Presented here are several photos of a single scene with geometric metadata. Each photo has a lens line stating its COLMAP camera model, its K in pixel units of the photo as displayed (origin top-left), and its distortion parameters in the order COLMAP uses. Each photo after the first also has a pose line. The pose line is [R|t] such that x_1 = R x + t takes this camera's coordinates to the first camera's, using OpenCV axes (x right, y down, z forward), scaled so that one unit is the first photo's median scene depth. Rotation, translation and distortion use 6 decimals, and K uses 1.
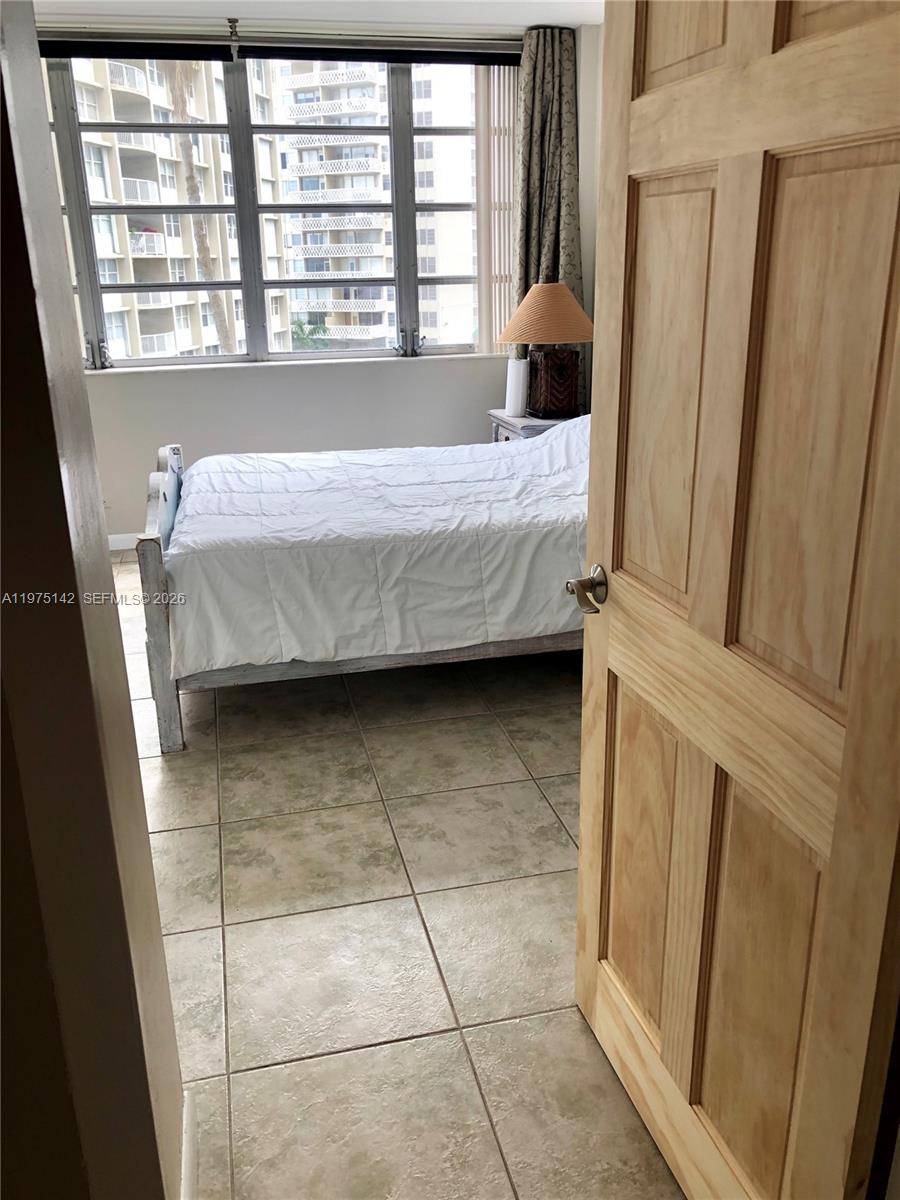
lens RADIAL K [[976.9, 0, 444.2], [0, 976.9, 601.1], [0, 0, 1]] dist [0.023884, -0.006965]
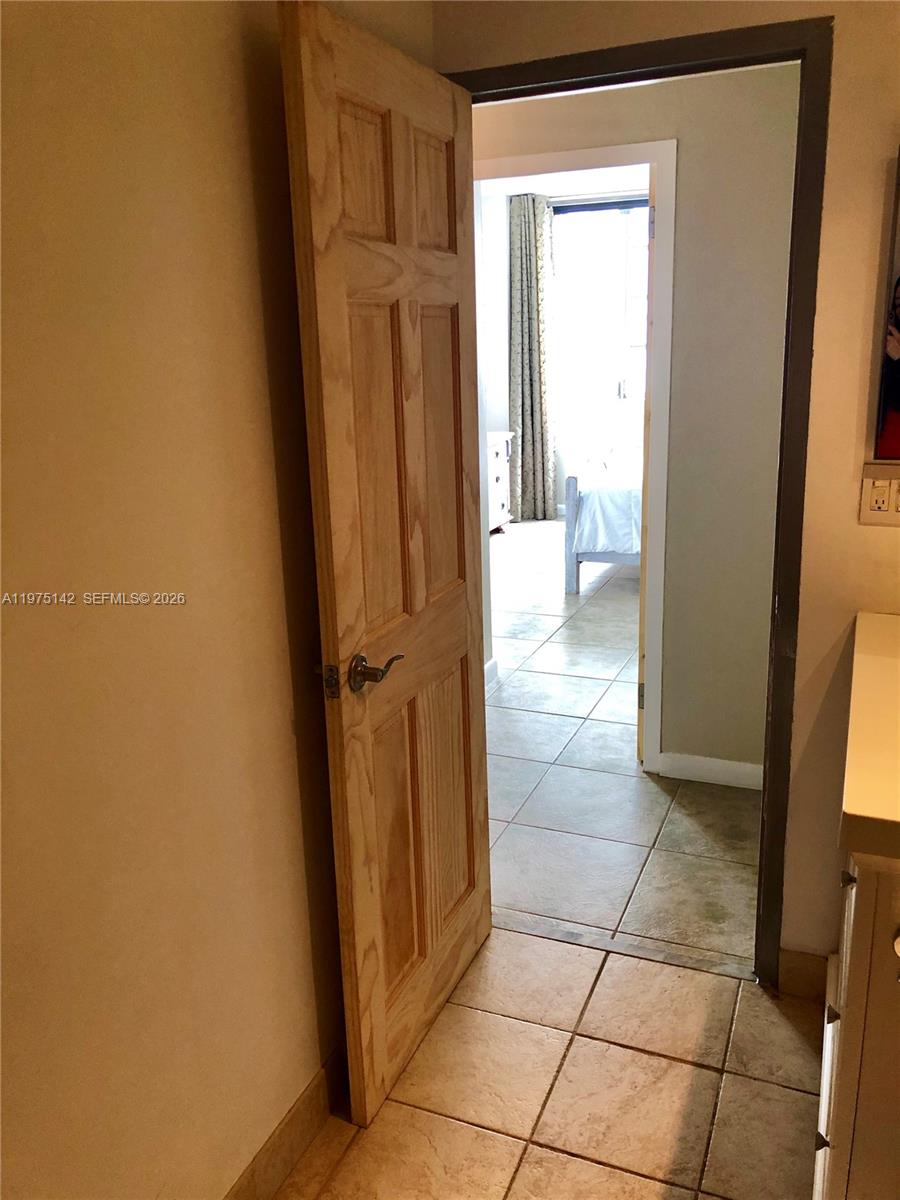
lens RADIAL K [[976.9, 0, 446.9], [0, 976.9, 602.7], [0, 0, 1]] dist [0.023884, -0.006965]
pose [[0.802934, 0.154844, -0.575604, 0.619139], [-0.184014, 0.982893, 0.007721, 0.203015], [0.566953, 0.099720, 0.817692, -0.664489]]
